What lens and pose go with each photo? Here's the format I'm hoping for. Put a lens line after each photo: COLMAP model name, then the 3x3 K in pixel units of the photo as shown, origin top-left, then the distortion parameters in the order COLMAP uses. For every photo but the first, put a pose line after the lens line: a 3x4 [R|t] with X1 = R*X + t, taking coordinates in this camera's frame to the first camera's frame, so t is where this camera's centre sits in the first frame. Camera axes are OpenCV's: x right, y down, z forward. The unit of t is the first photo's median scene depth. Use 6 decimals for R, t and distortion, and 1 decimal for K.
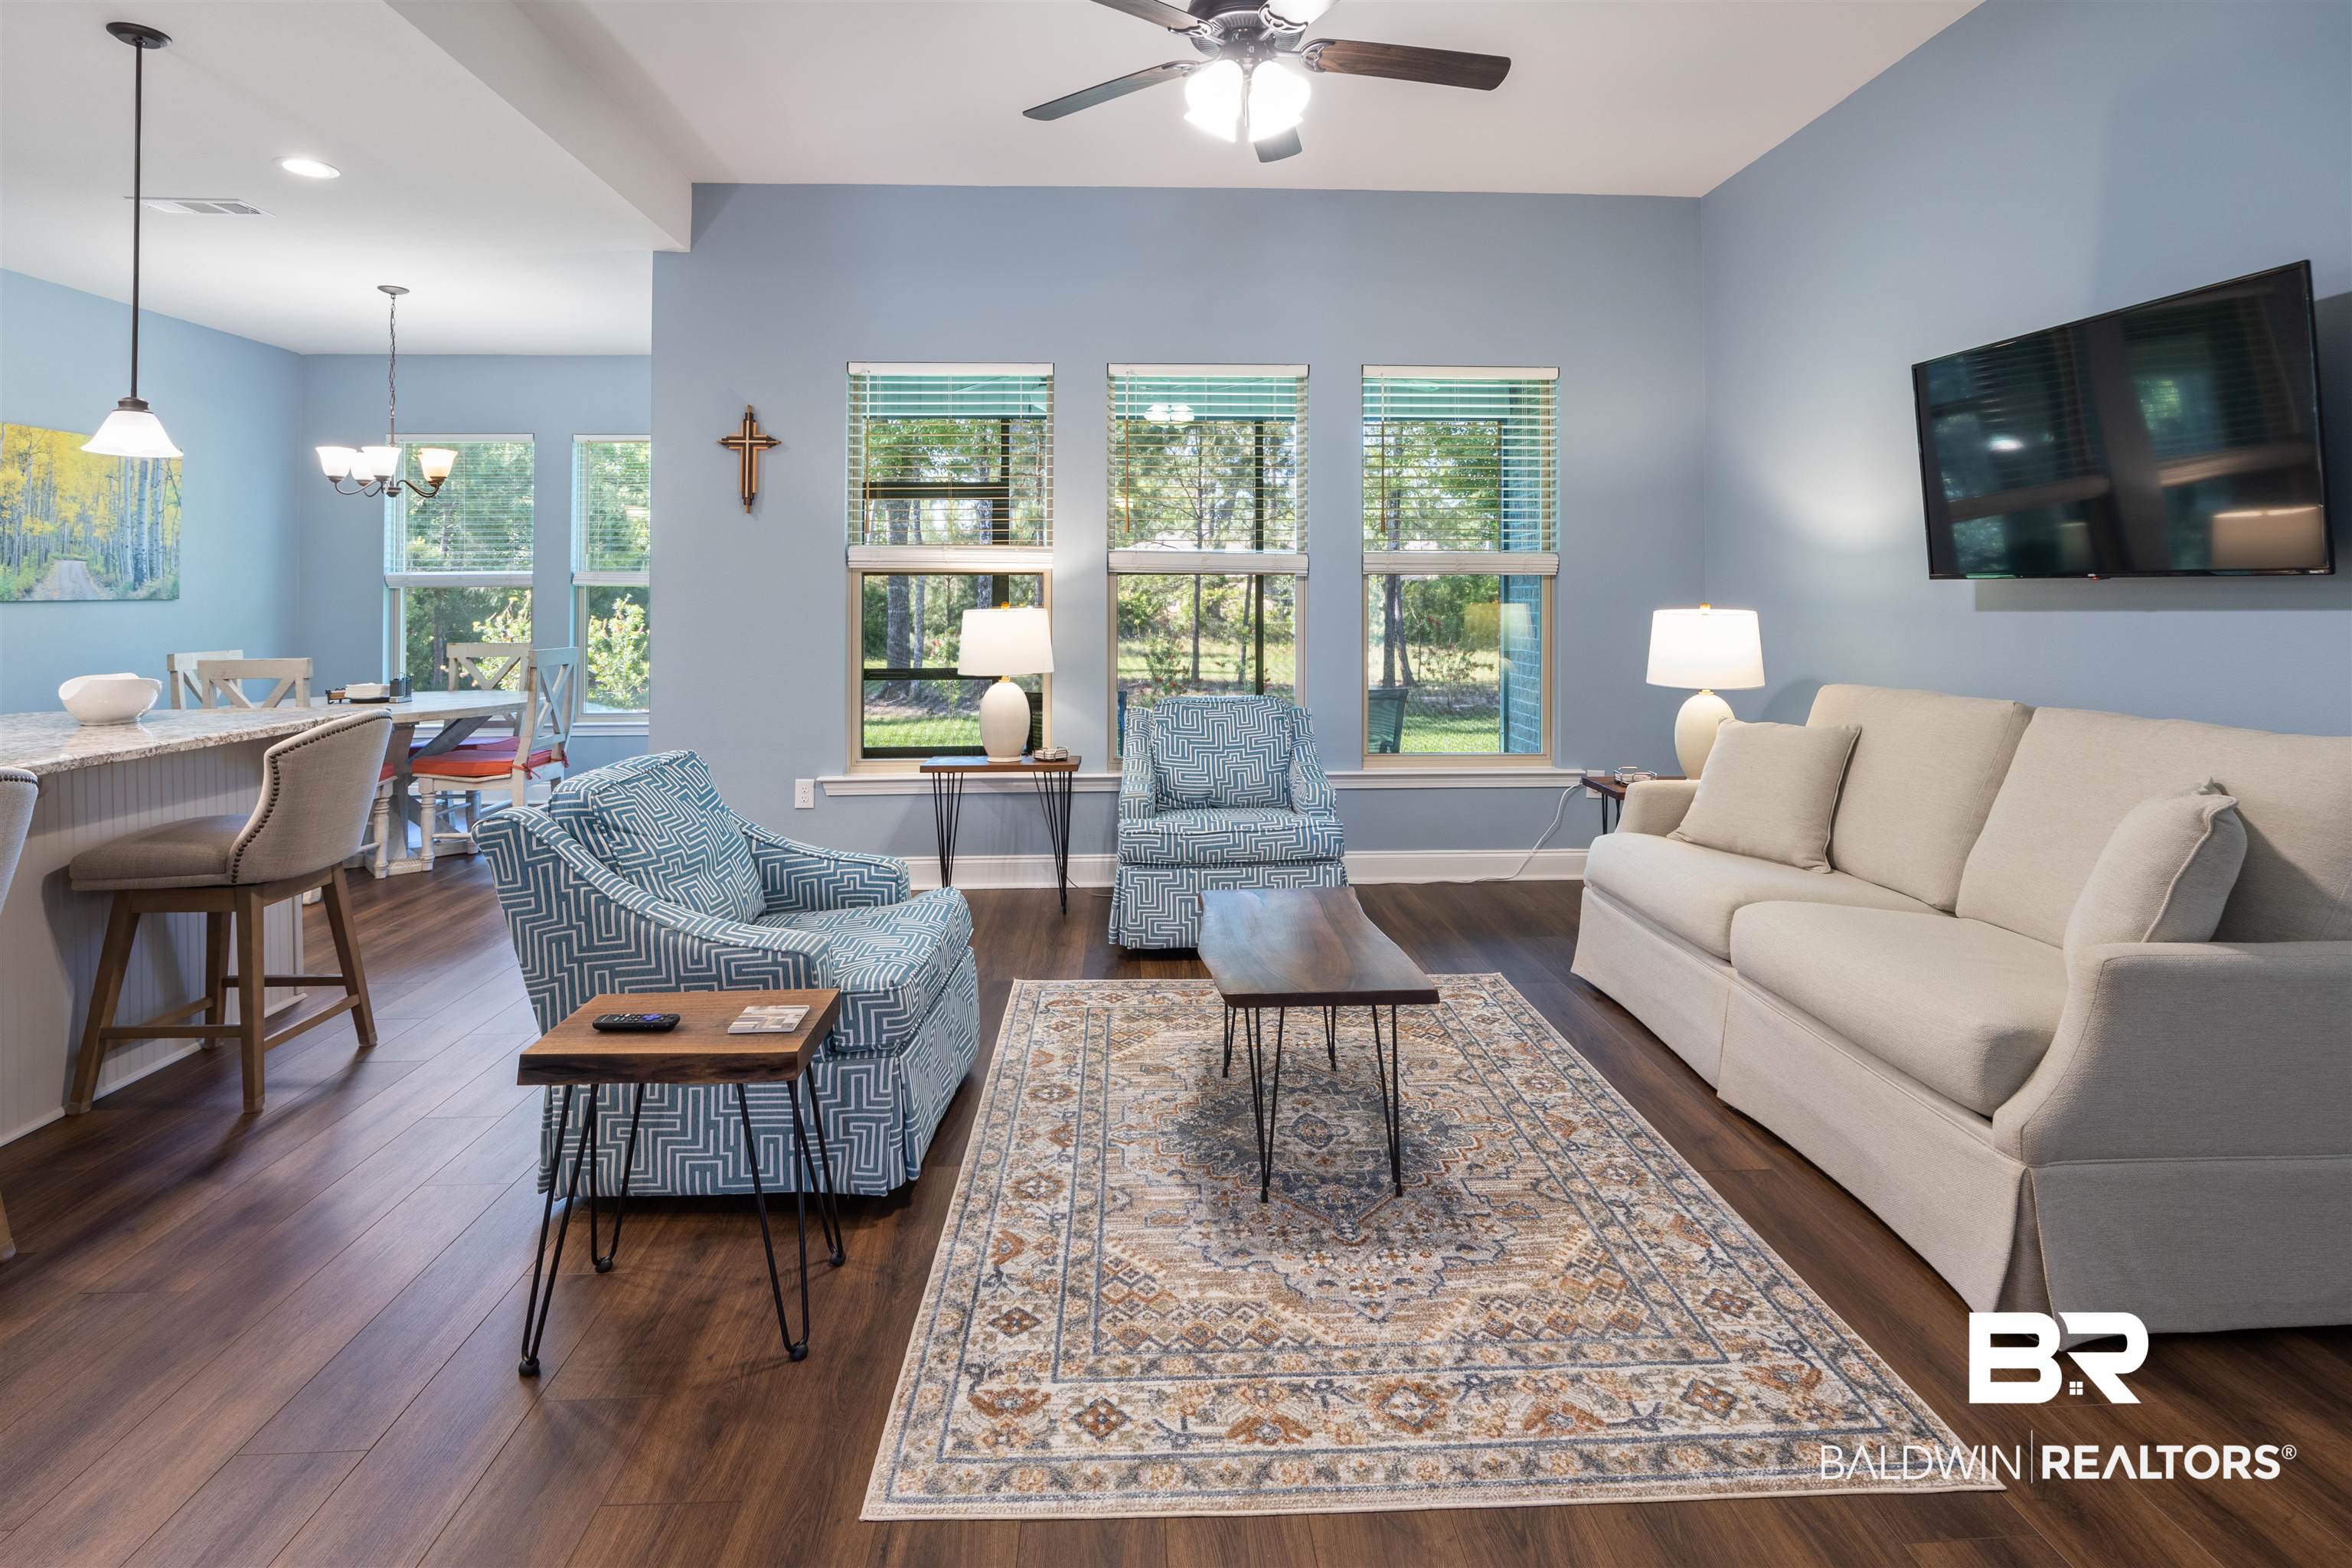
lens RADIAL K [[1157.2, 0, 1186.4], [0, 1157.2, 572.7], [0, 0, 1]] dist [-0.006149, -0.000381]
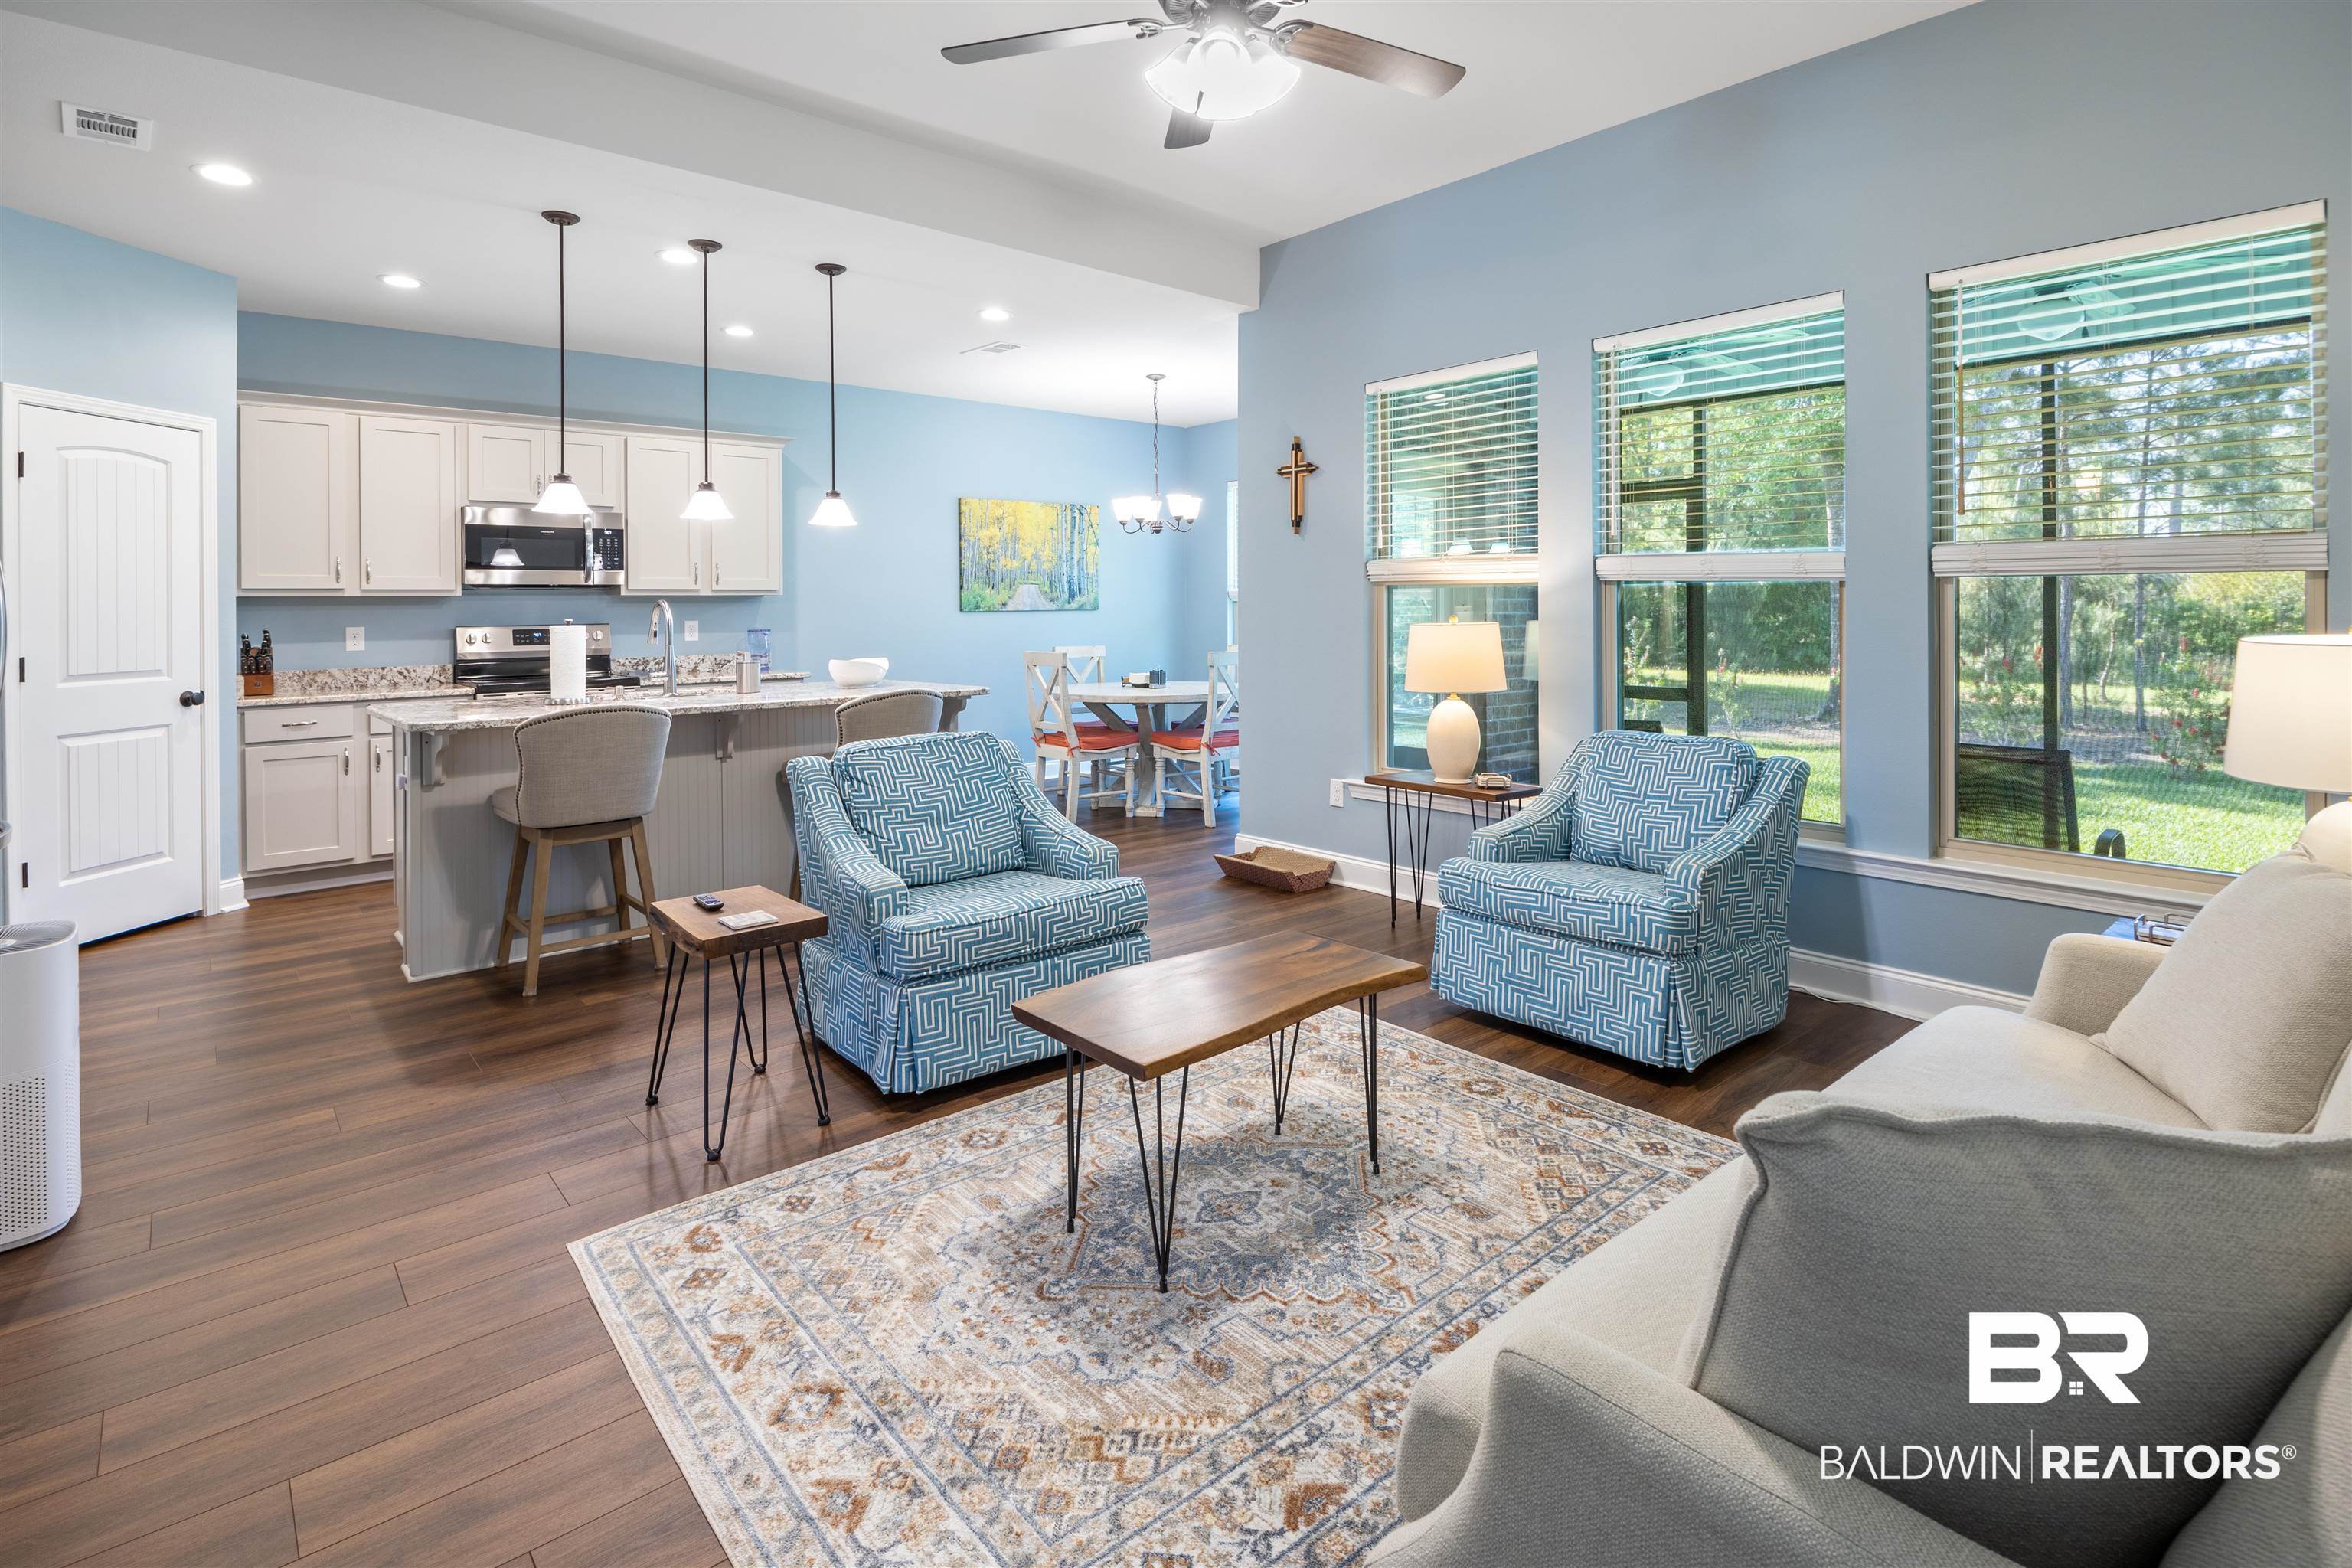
lens RADIAL K [[1162.4, 0, 1194.3], [0, 1162.4, 593.0], [0, 0, 1]] dist [-0.005413, -0.000417]
pose [[0.619357, -0.009244, -0.785055, 0.433039], [0.018661, 0.999822, 0.002950, 0.000090], [0.784887, -0.016477, 0.619419, 0.227482]]
